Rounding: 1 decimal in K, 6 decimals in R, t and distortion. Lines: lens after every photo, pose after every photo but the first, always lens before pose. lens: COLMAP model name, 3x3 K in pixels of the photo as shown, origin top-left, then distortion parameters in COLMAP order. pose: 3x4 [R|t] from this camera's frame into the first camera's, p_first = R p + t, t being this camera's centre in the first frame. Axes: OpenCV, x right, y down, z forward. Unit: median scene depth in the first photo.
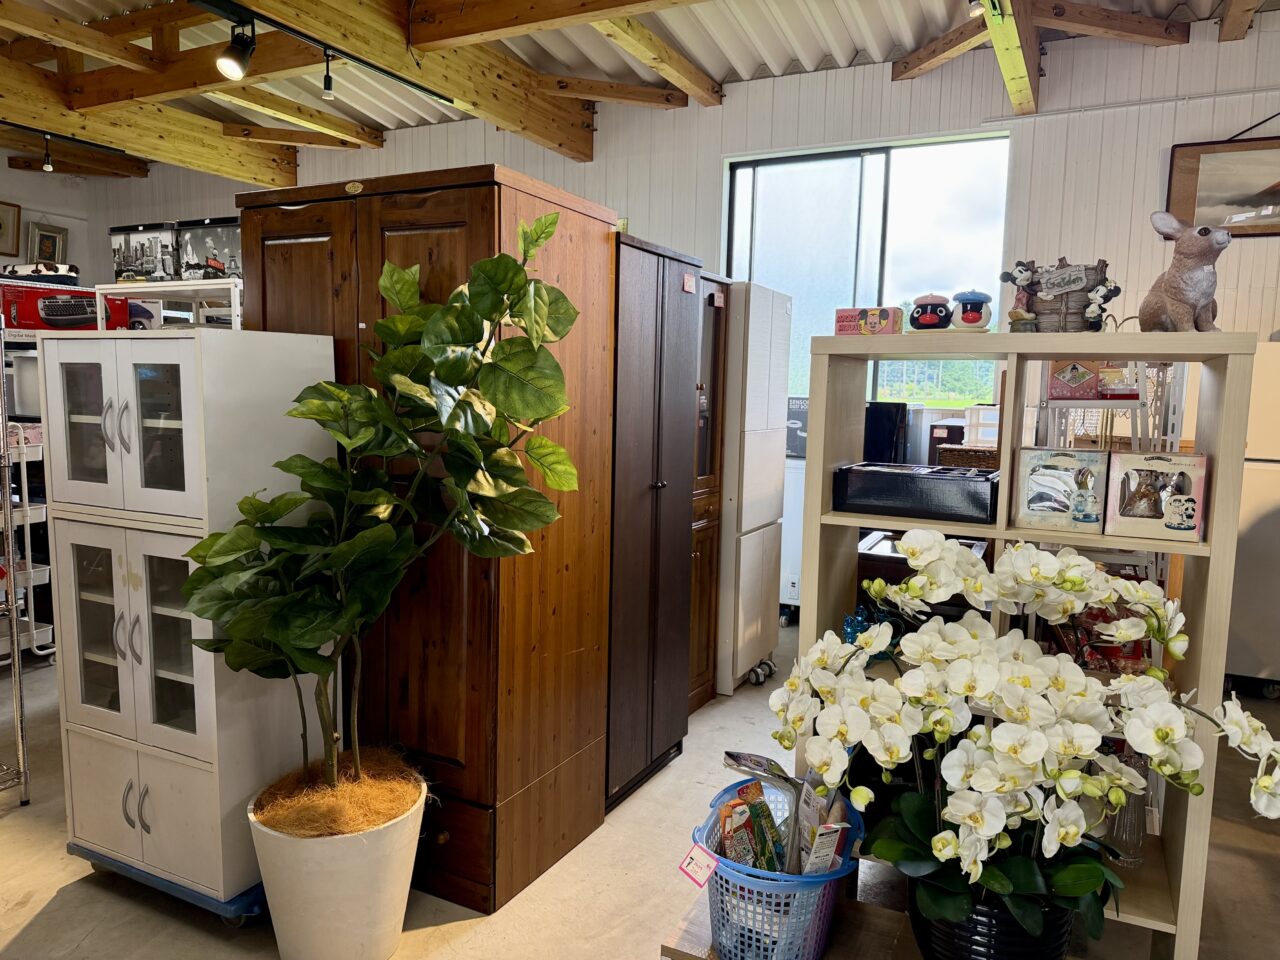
lens RADIAL K [[884.9, 0, 644.5], [0, 884.9, 483.4], [0, 0, 1]] dist [0.006762, -0.008176]
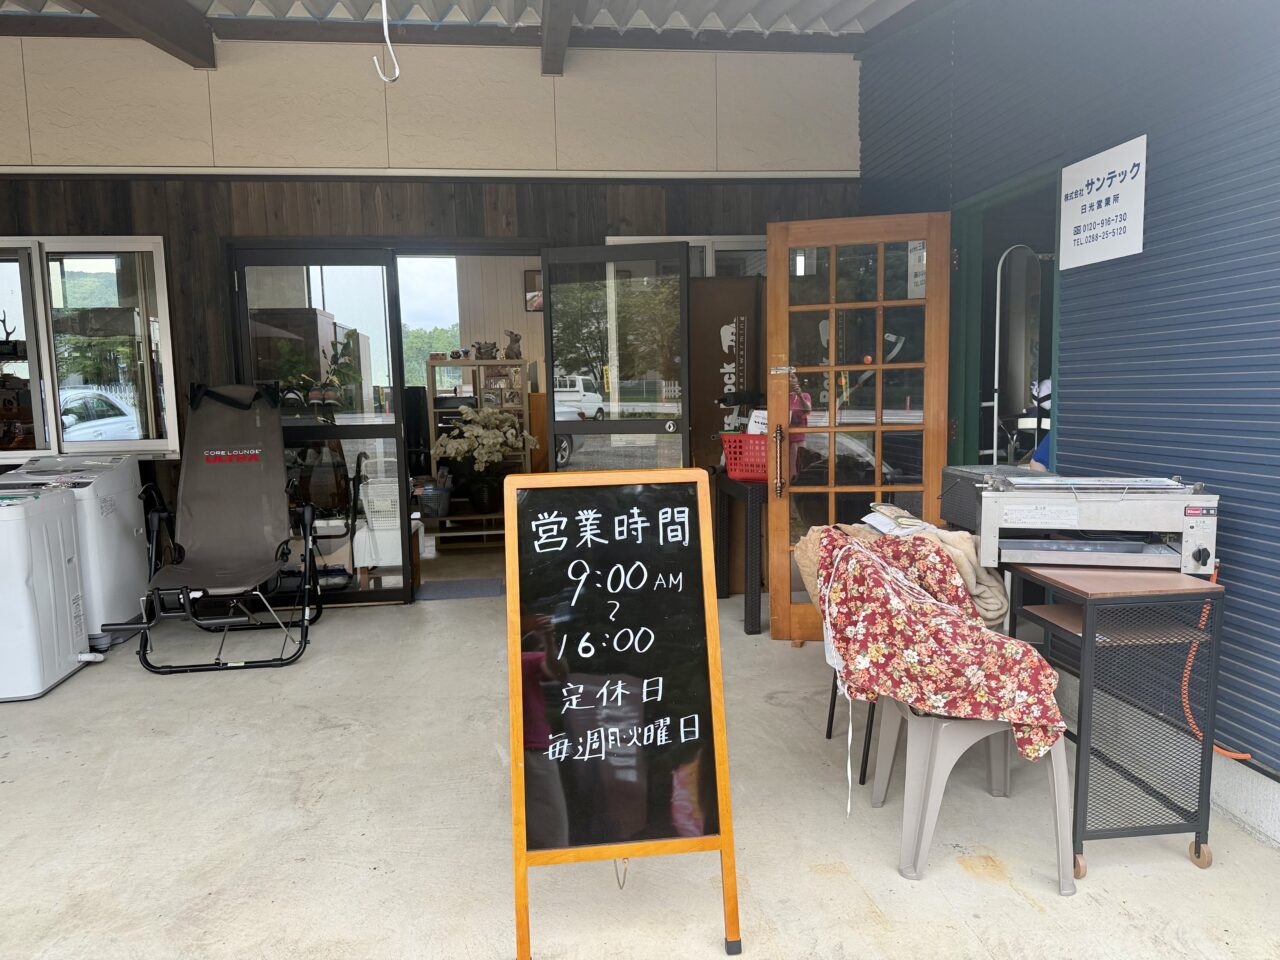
lens RADIAL K [[884.9, 0, 635.2], [0, 884.9, 493.3], [0, 0, 1]] dist [0.006762, -0.008176]
pose [[0.826006, -0.096562, 0.555329, -1.284345], [0.095920, 0.994927, 0.030328, 0.381764], [-0.555441, 0.028216, 0.831077, -2.734558]]
